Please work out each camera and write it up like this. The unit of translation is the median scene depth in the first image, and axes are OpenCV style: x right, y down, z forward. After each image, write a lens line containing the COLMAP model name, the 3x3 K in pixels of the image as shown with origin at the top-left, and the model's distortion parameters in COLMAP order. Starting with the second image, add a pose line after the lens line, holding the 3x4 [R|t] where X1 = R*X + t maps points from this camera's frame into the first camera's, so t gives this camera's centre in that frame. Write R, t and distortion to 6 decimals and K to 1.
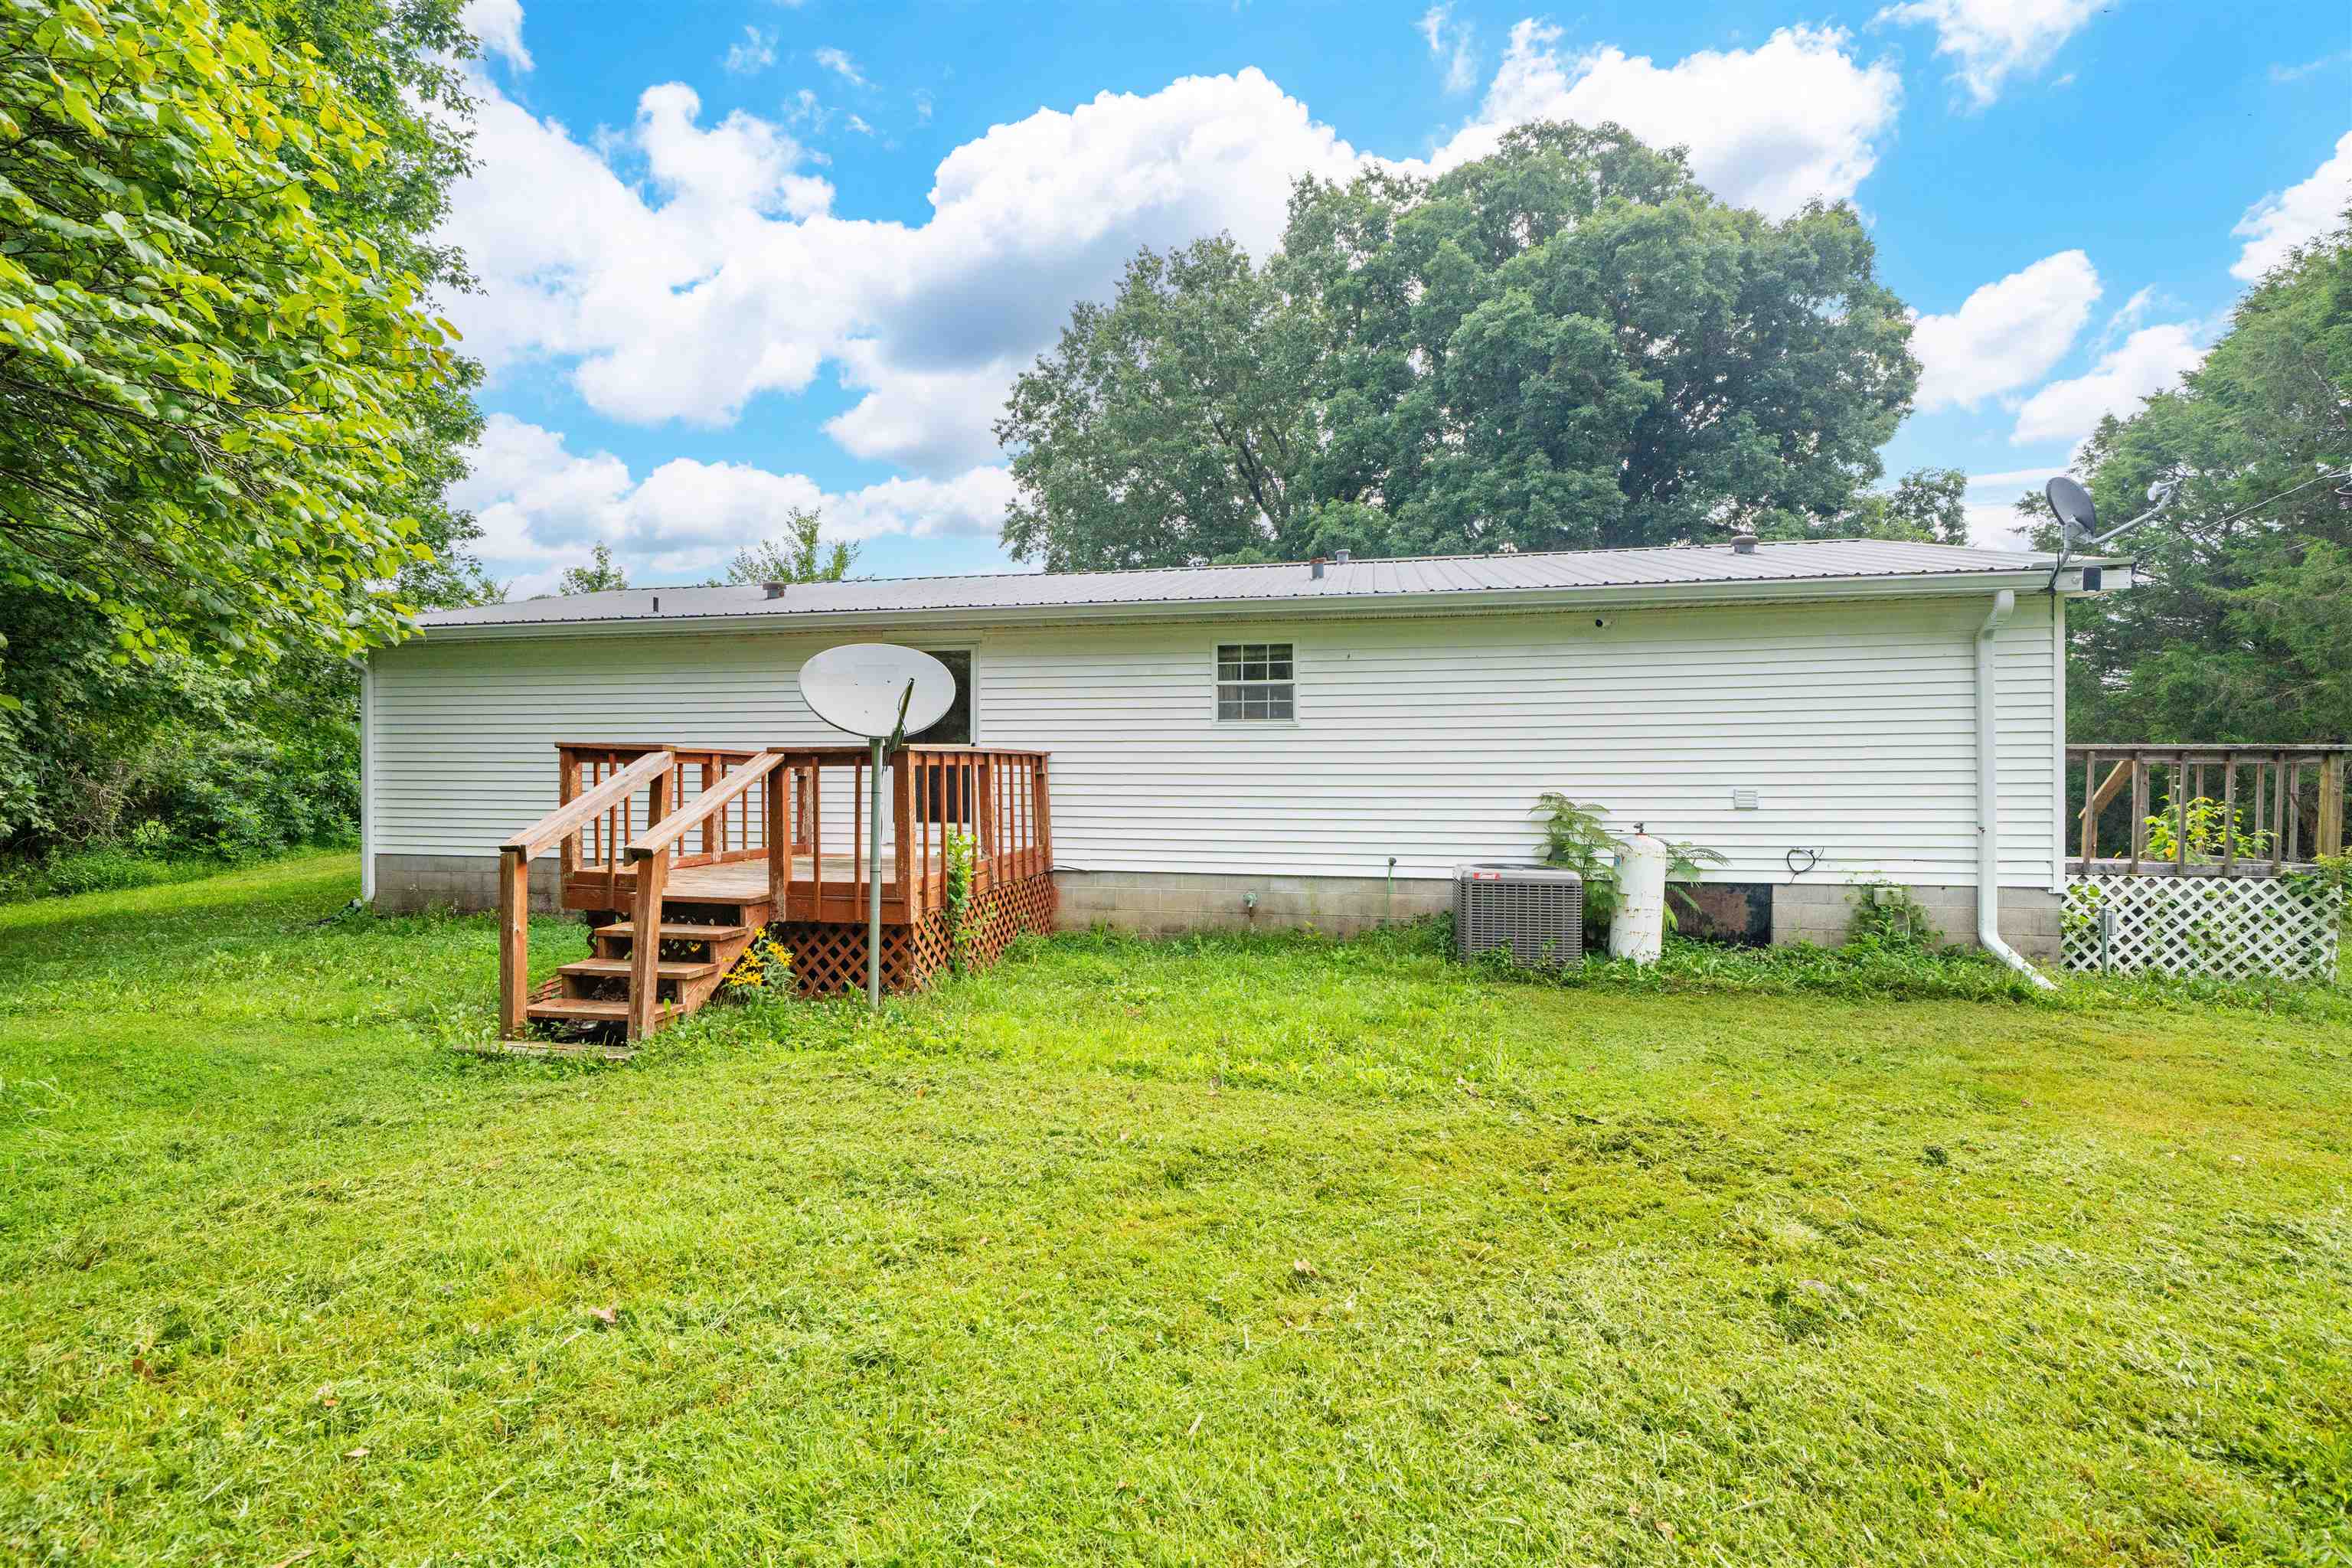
lens RADIAL K [[1033.9, 0, 1180.9], [0, 1033.9, 770.0], [0, 0, 1]] dist [0.001009, 0.000083]
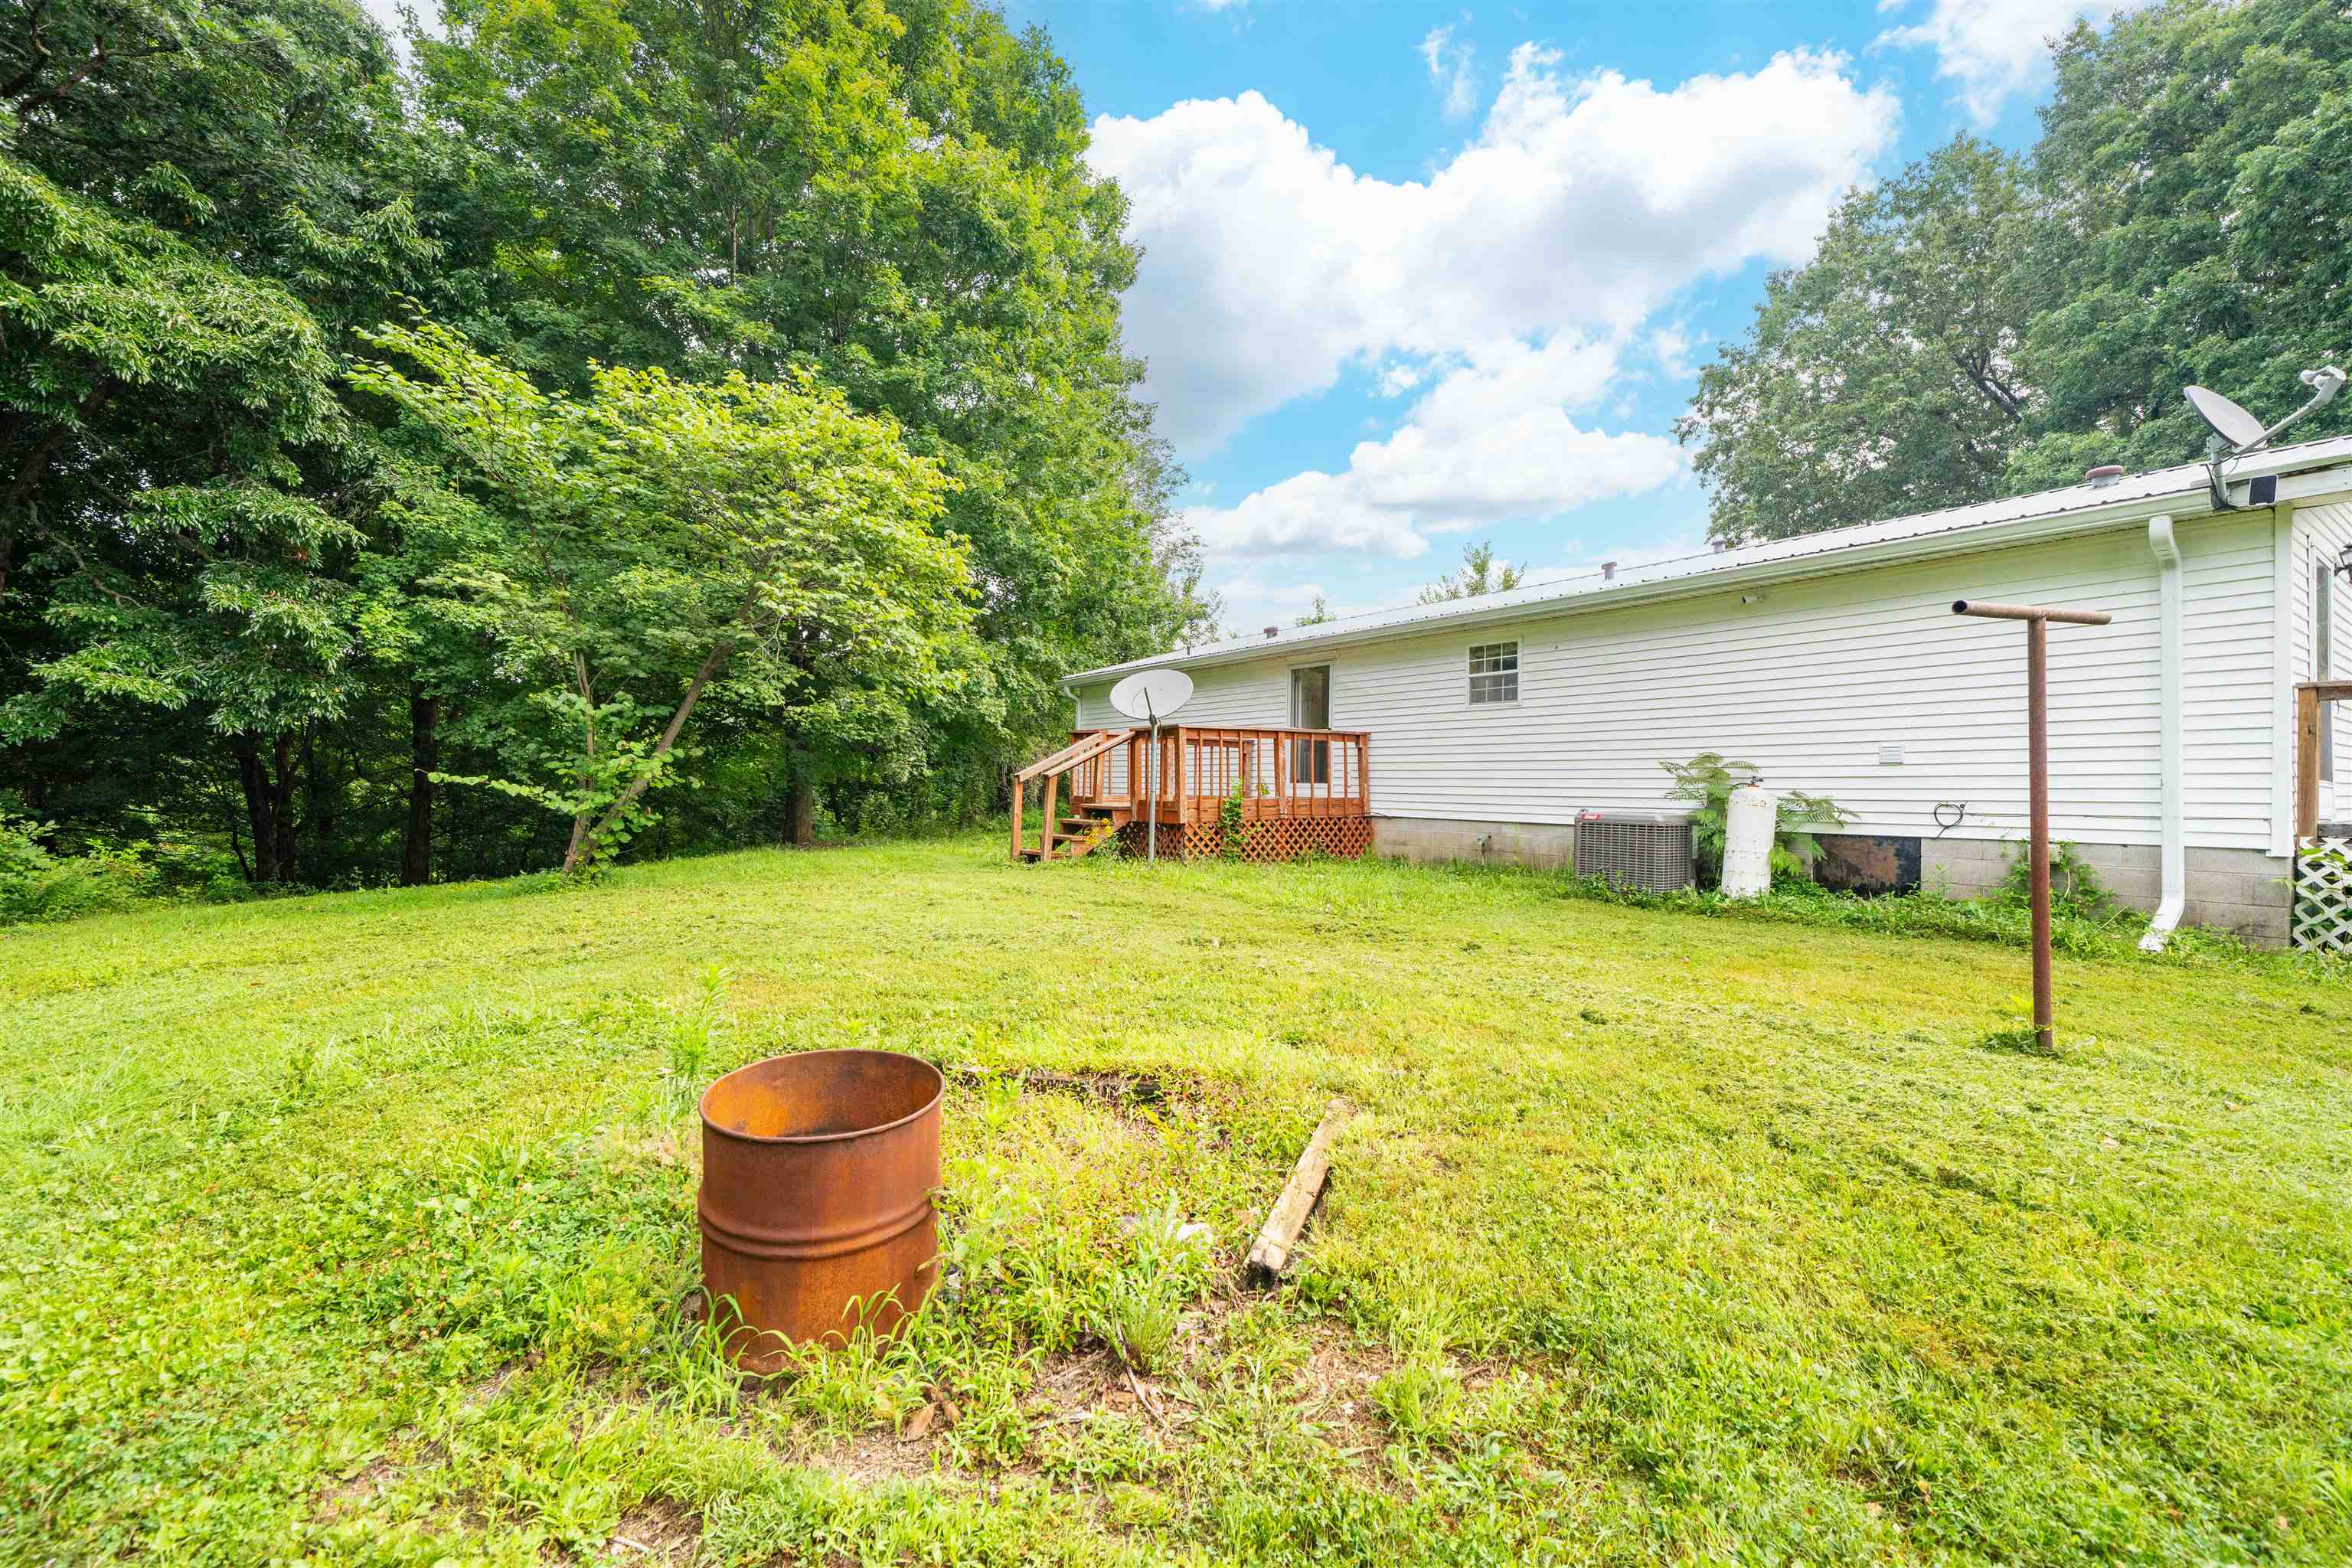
lens RADIAL K [[1033.9, 0, 1180.9], [0, 1033.9, 770.0], [0, 0, 1]] dist [0.001009, 0.000083]
pose [[0.728331, -0.005486, -0.685204, 0.686630], [-0.003478, 0.999925, -0.011704, 0.054066], [0.685217, 0.010908, 0.728257, -0.218958]]
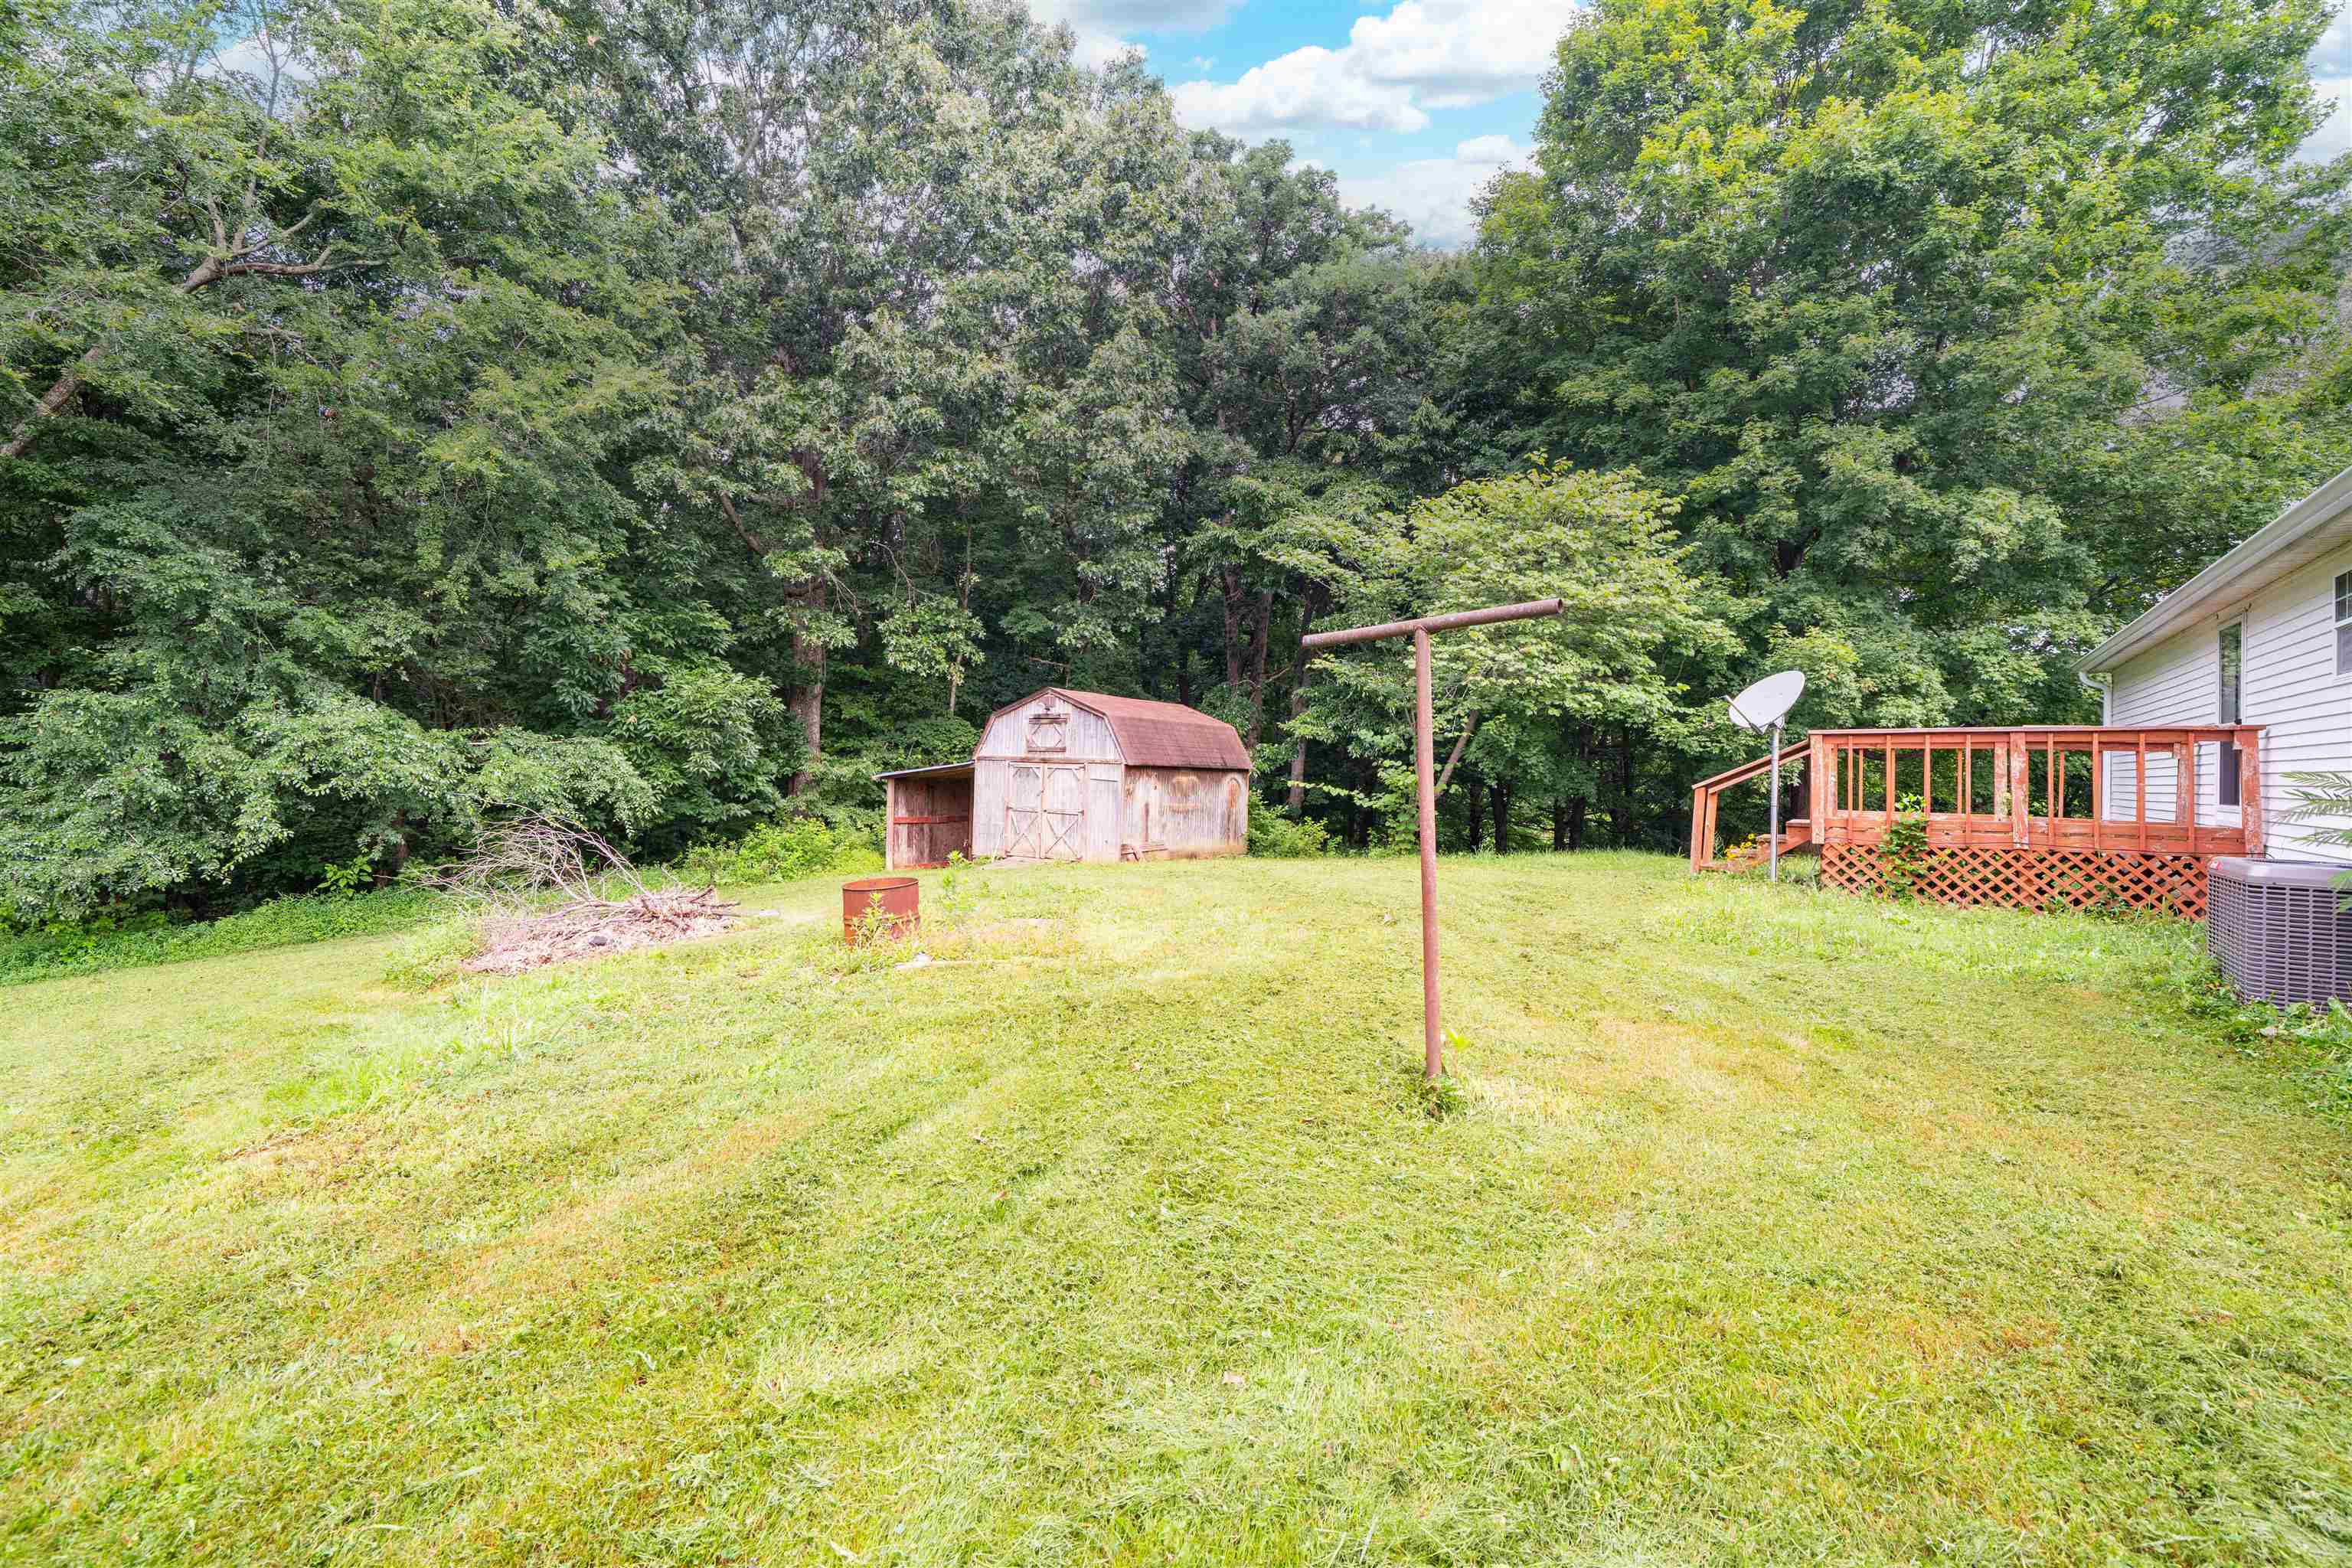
lens RADIAL K [[1033.9, 0, 1180.9], [0, 1033.9, 770.0], [0, 0, 1]] dist [0.001009, 0.000083]
pose [[-0.406965, -0.012005, -0.913365, 1.115141], [-0.016648, 0.999845, -0.005724, 0.042618], [0.913292, 0.012876, -0.407102, 0.543638]]
